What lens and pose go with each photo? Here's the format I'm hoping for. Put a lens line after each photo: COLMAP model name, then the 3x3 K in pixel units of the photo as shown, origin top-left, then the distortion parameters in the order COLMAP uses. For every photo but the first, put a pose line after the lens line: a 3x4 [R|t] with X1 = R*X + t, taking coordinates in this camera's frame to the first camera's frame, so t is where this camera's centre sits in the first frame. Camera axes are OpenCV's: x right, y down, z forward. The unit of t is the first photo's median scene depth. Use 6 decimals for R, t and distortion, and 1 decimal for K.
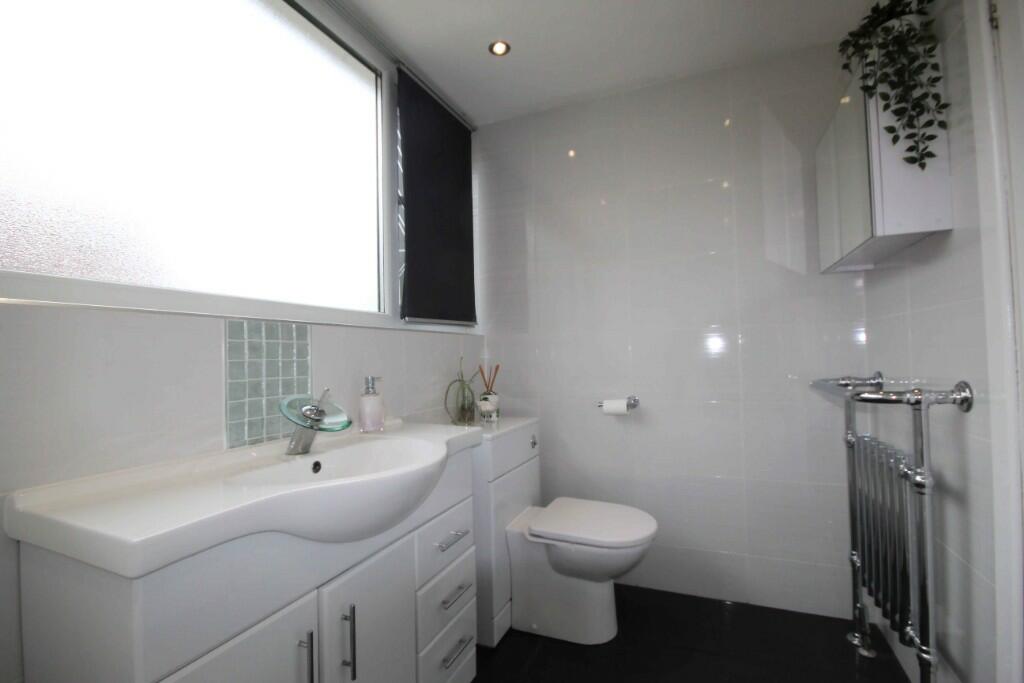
lens RADIAL K [[473.7, 0, 515.2], [0, 473.7, 344.4], [0, 0, 1]] dist [0.014869, -0.013285]
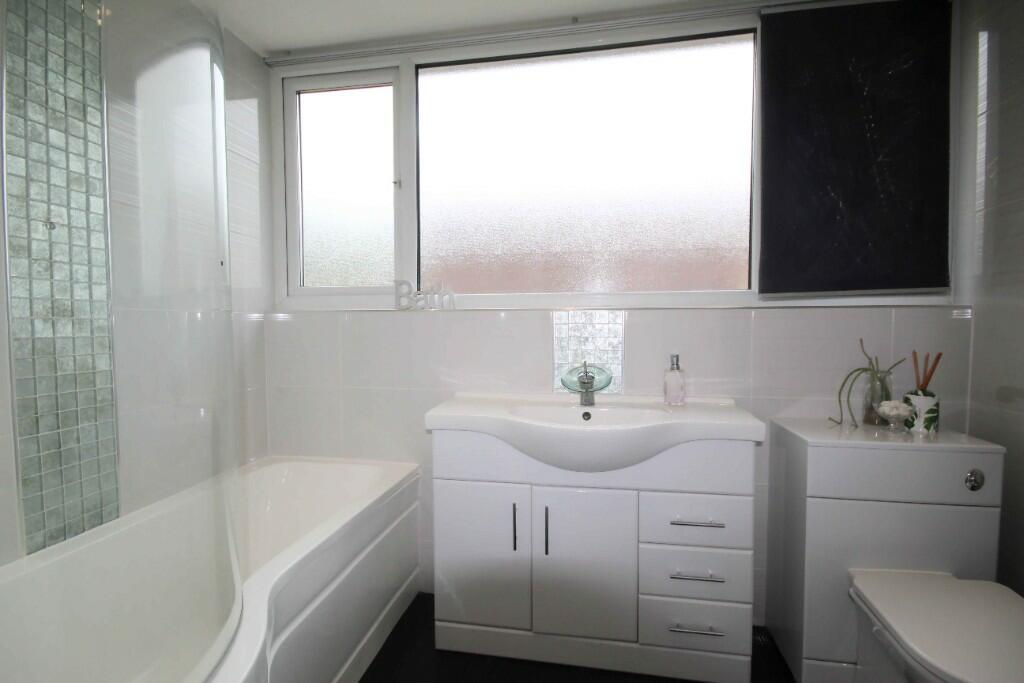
lens RADIAL K [[473.7, 0, 515.2], [0, 473.7, 344.4], [0, 0, 1]] dist [0.014869, -0.013285]
pose [[0.222291, 0.049244, -0.973736, 0.502076], [0.021428, 0.998236, 0.055375, -0.018786], [0.974745, -0.033174, 0.220844, 0.279418]]
